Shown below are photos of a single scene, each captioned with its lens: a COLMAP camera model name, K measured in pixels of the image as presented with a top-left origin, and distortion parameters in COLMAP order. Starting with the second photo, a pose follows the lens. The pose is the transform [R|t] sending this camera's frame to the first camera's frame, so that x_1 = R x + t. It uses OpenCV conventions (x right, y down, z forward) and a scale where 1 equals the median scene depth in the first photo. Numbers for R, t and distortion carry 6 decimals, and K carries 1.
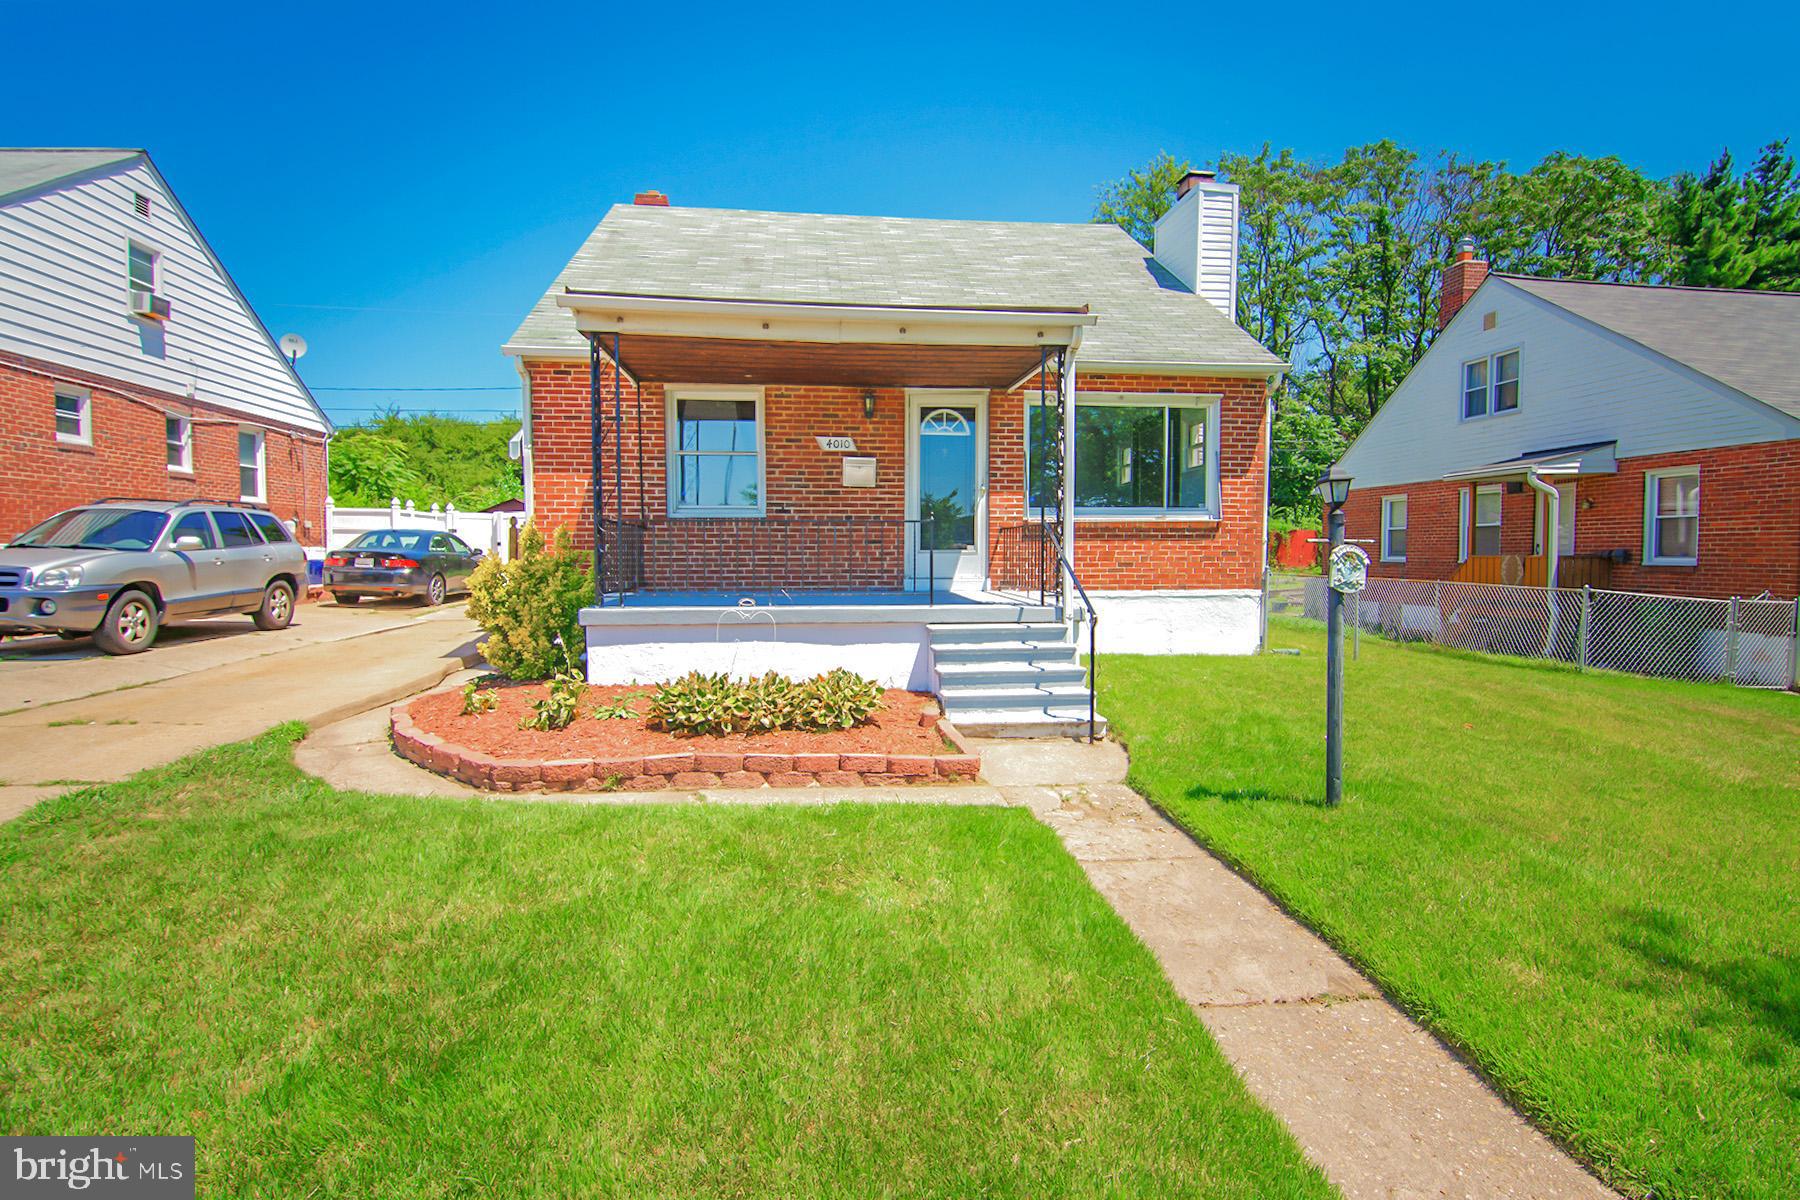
lens RADIAL K [[881.7, 0, 894.2], [0, 881.7, 598.3], [0, 0, 1]] dist [-0.016027, -0.004316]
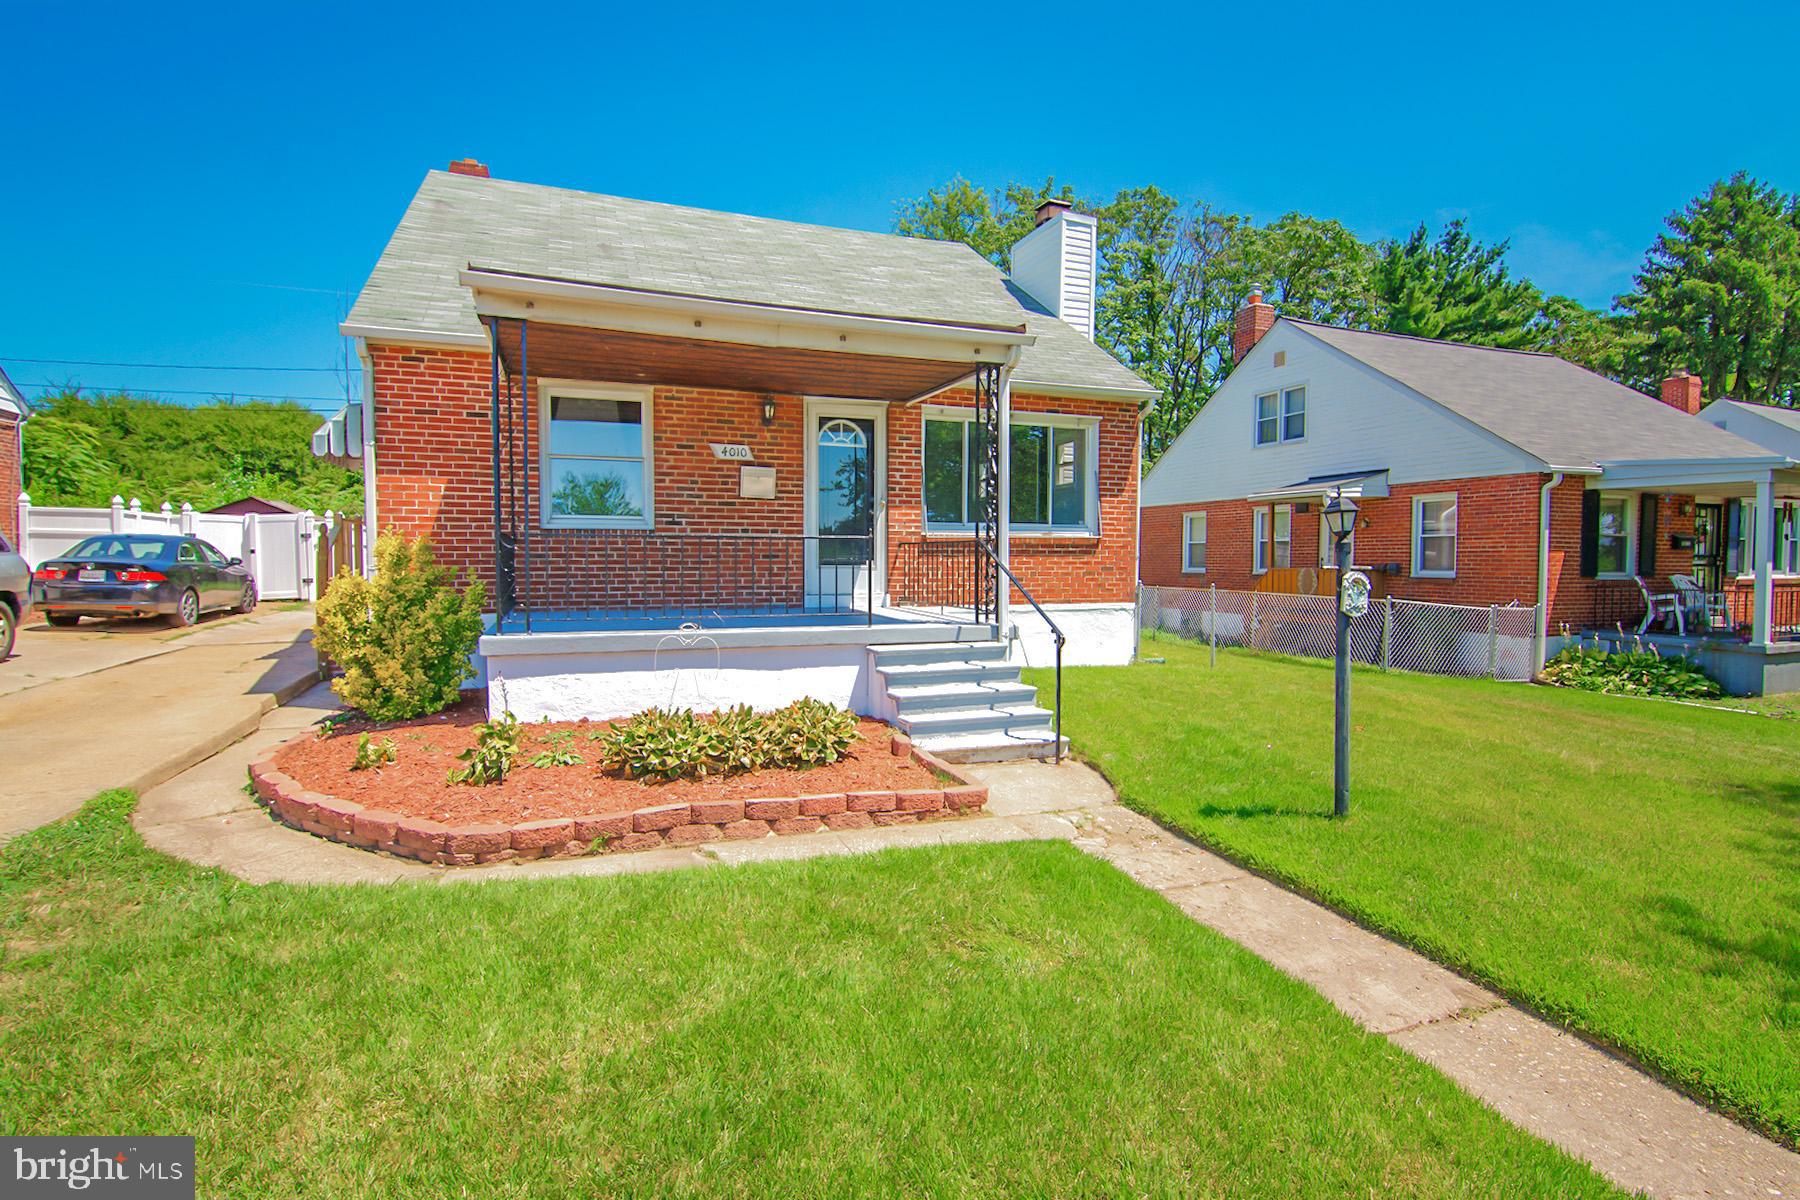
lens RADIAL K [[885.5, 0, 903.4], [0, 885.5, 599.5], [0, 0, 1]] dist [-0.016635, -0.003050]
pose [[0.968034, -0.007595, 0.250704, -0.127991], [0.009213, 0.999944, -0.005280, -0.011860], [-0.250650, 0.007421, 0.968049, 0.044994]]
